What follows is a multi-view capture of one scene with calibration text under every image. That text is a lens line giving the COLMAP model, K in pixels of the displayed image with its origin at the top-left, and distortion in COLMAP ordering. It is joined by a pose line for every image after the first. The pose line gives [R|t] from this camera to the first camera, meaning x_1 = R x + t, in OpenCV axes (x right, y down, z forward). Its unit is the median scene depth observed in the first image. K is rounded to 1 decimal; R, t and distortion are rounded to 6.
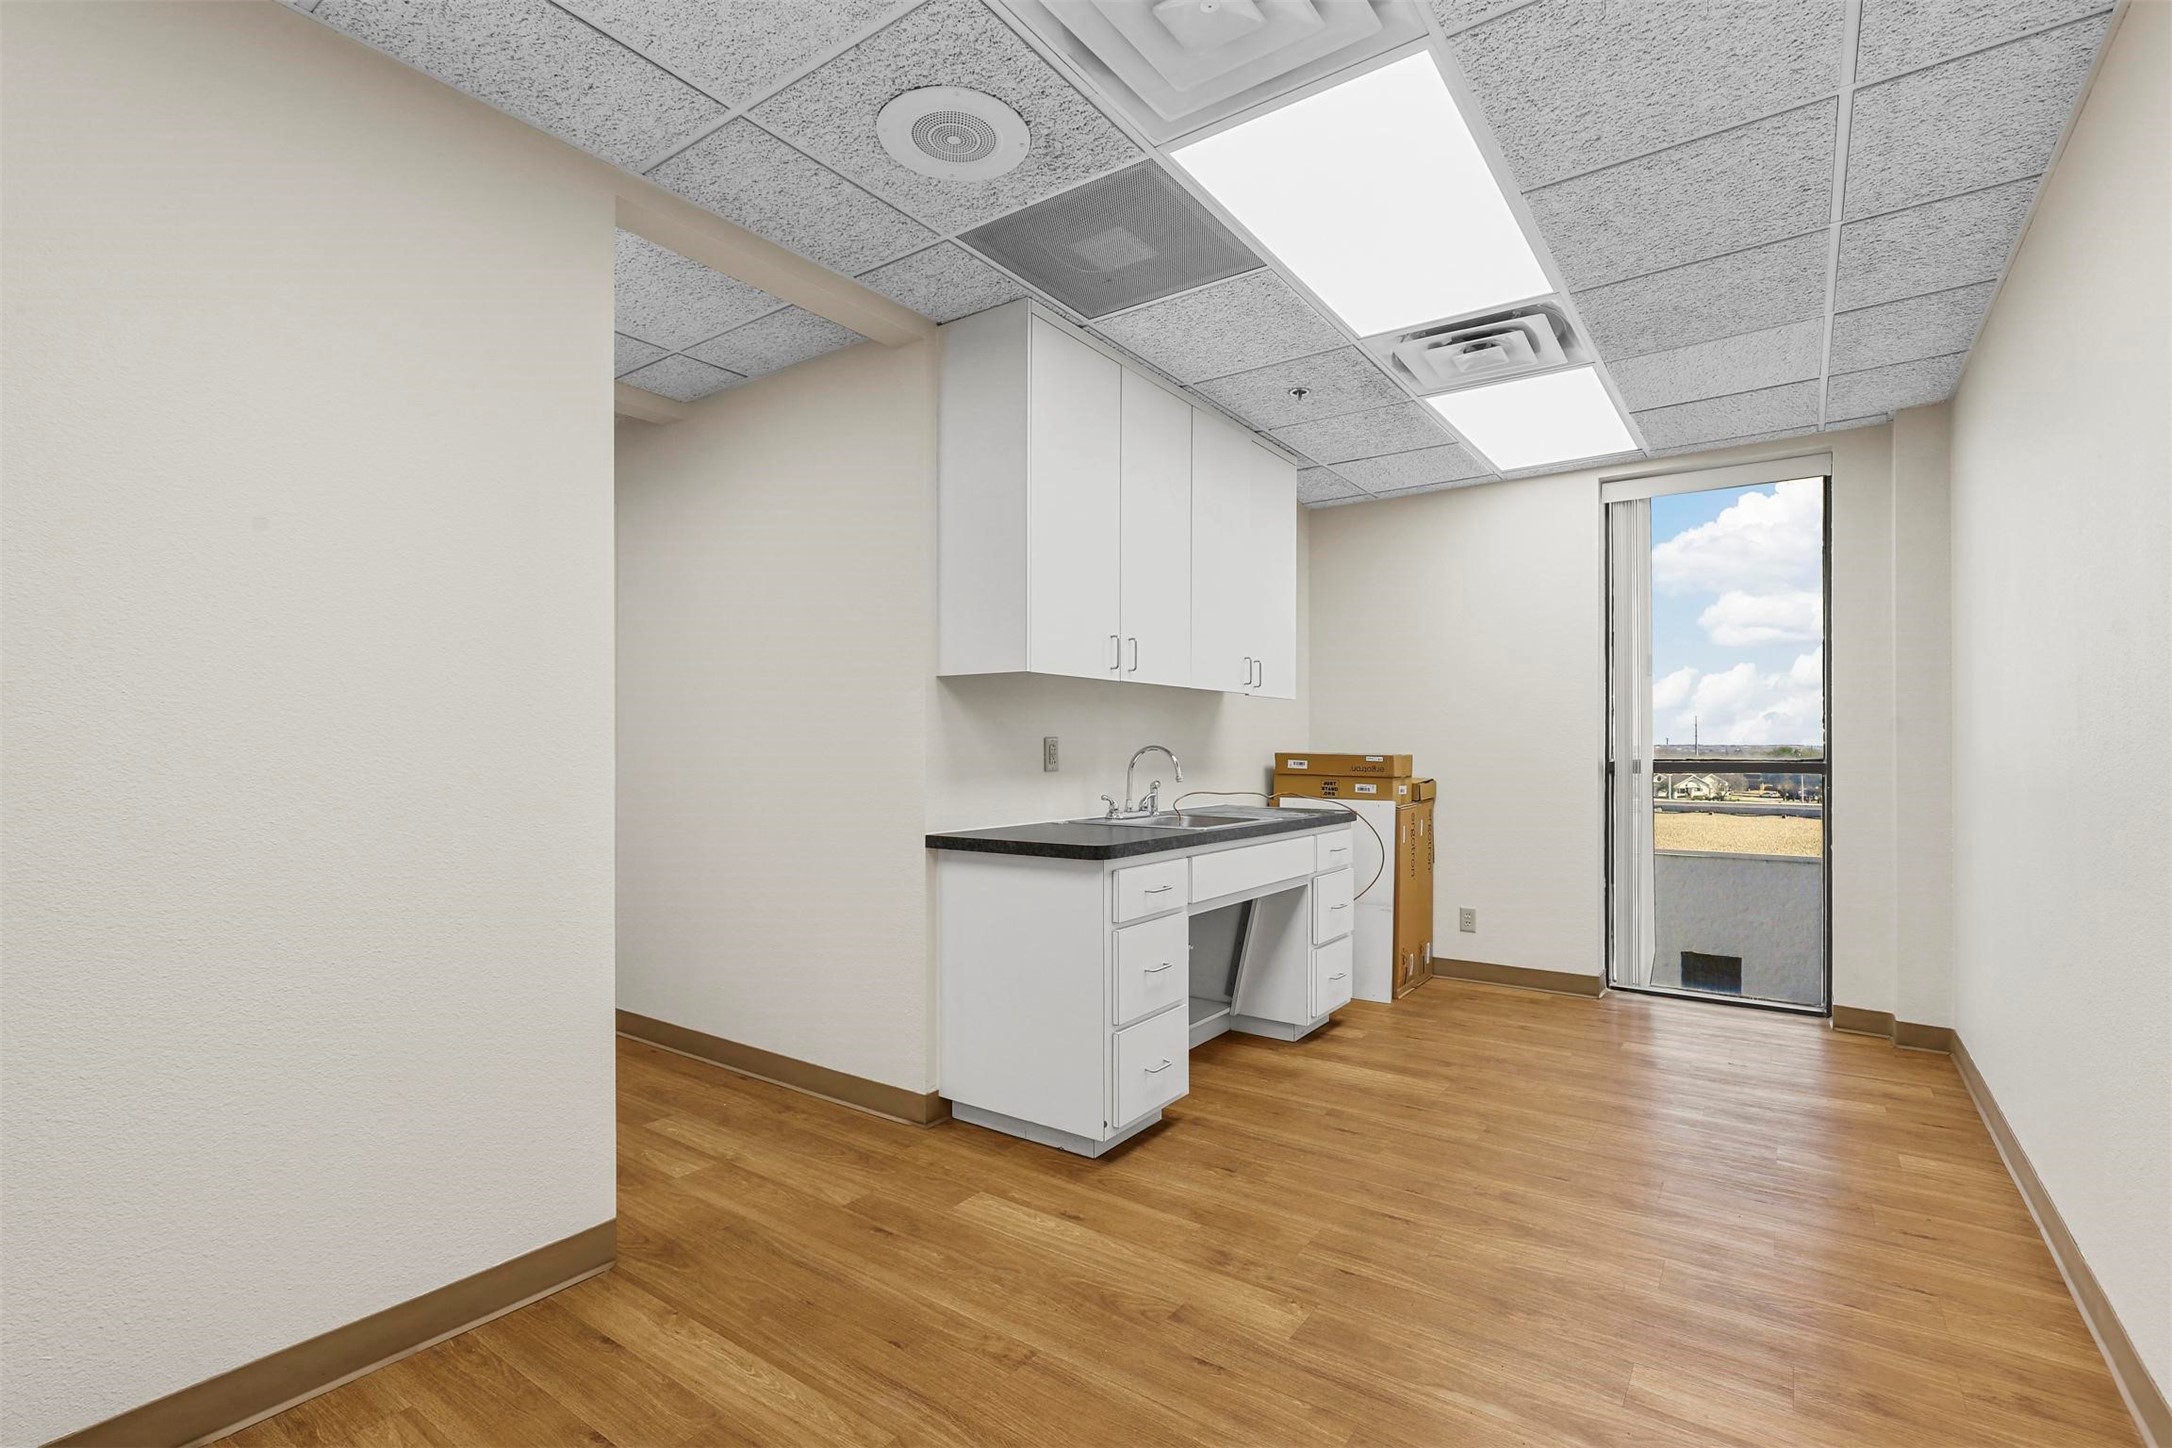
lens RADIAL K [[987.6, 0, 1104.8], [0, 987.6, 741.7], [0, 0, 1]] dist [-0.001983, -0.000397]
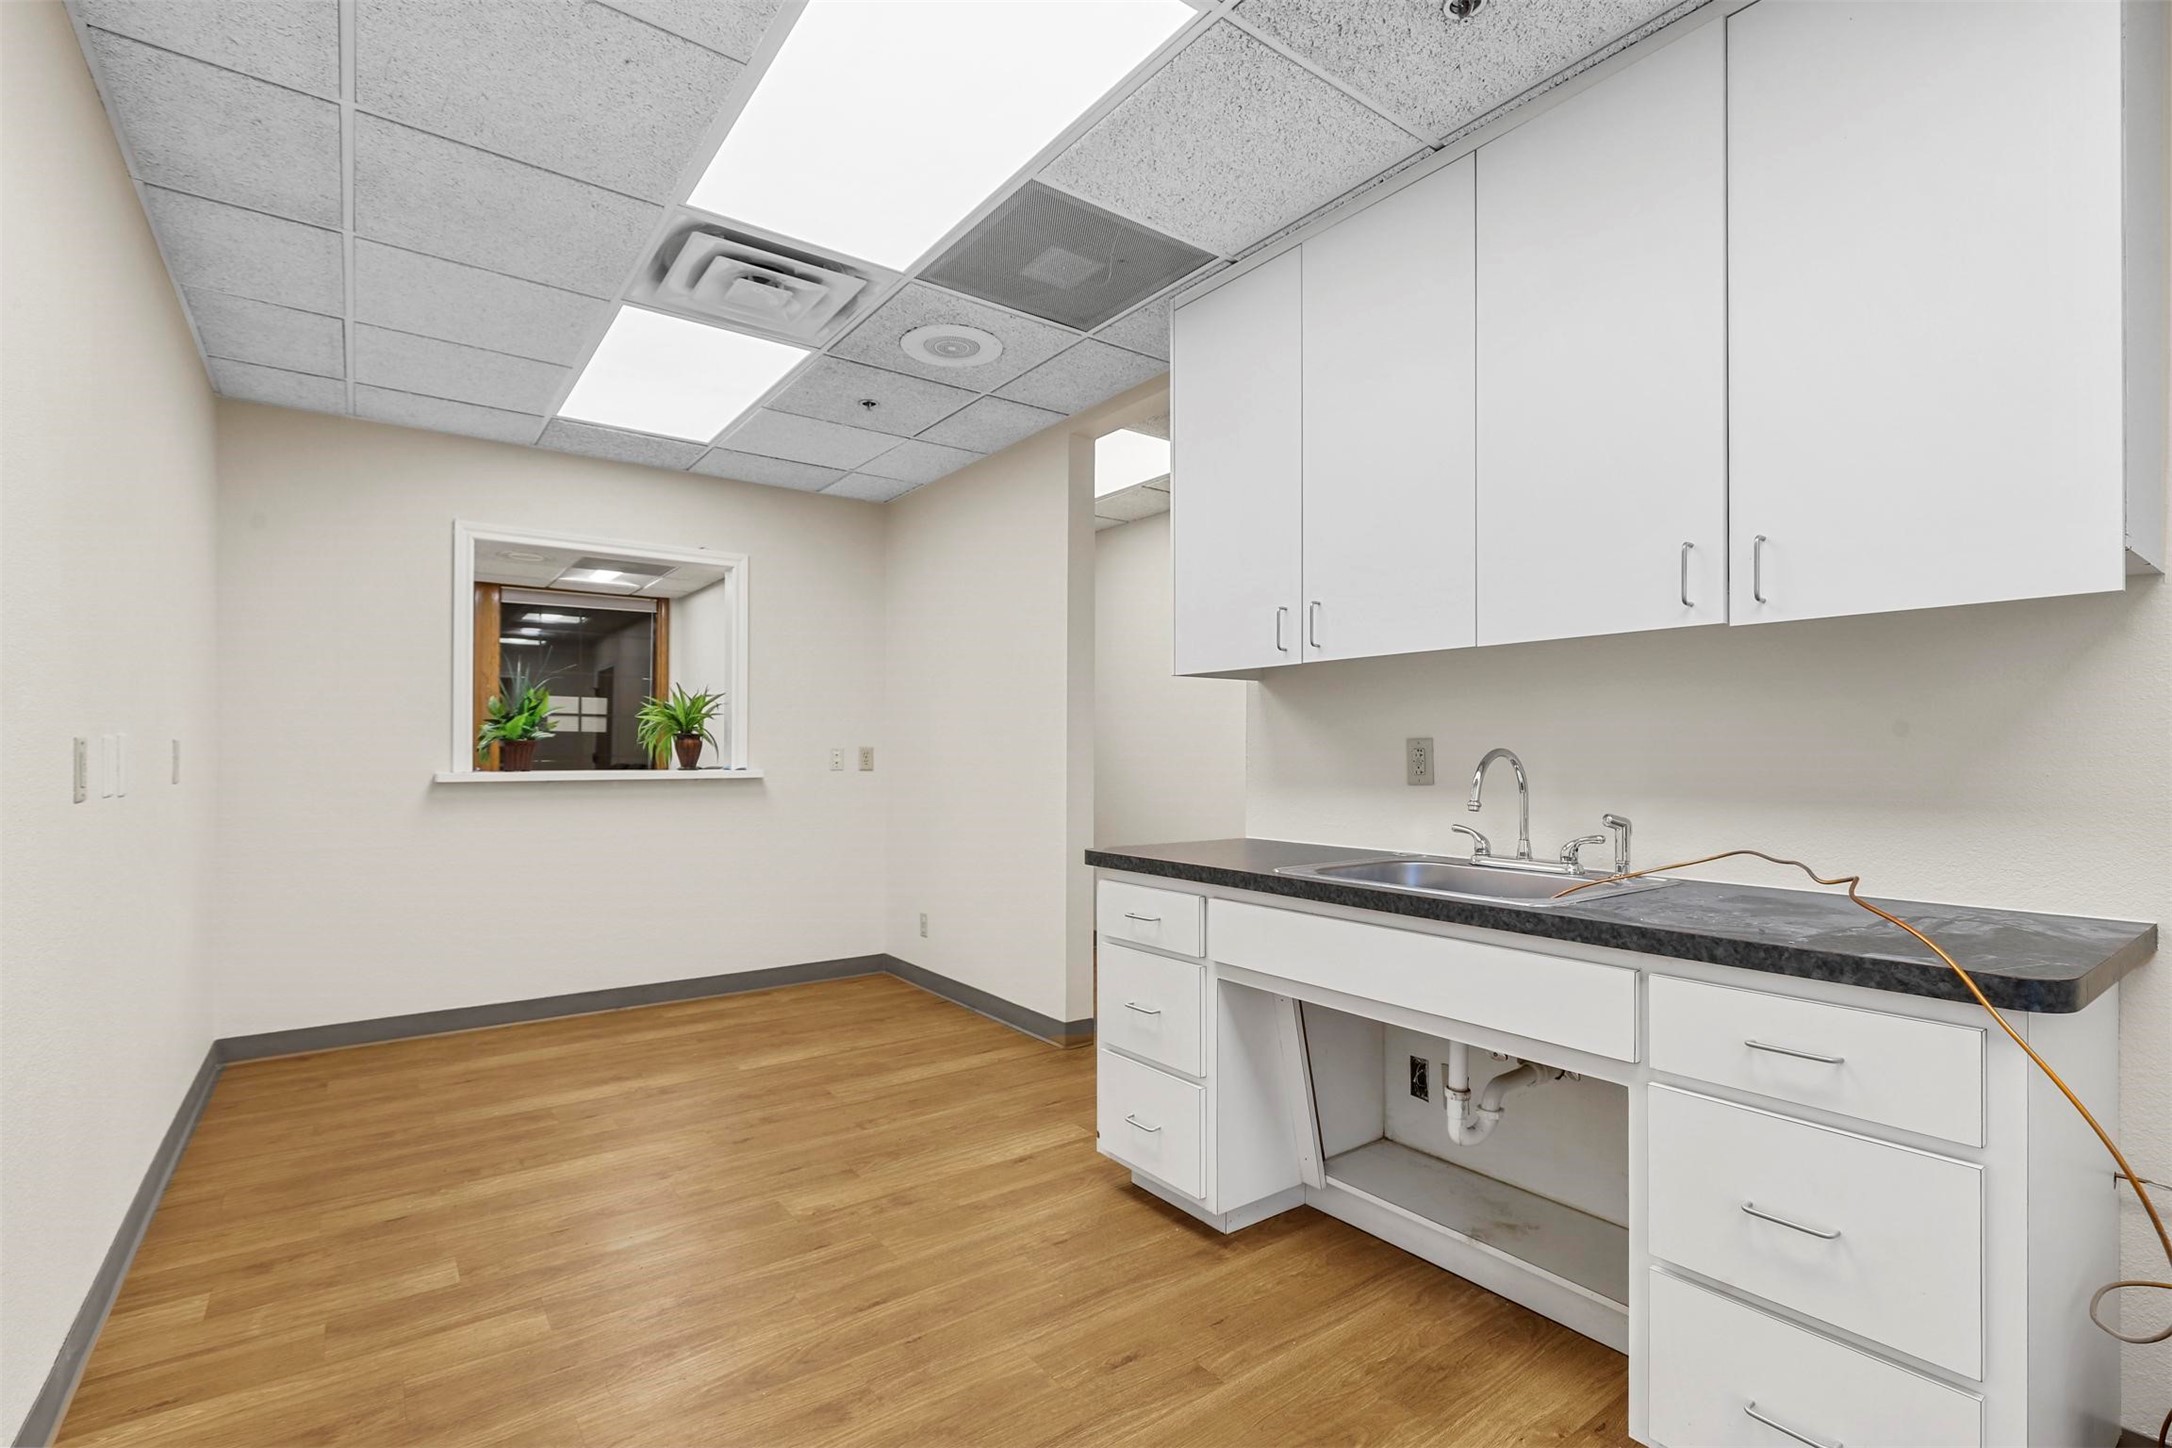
lens RADIAL K [[988.6, 0, 1075.5], [0, 988.6, 746.2], [0, 0, 1]] dist [-0.000031, -0.000157]
pose [[-0.325749, -0.007291, -0.945428, 1.017666], [0.003978, 0.999951, -0.009082, 0.010003], [0.945448, -0.006719, -0.325704, 1.405943]]
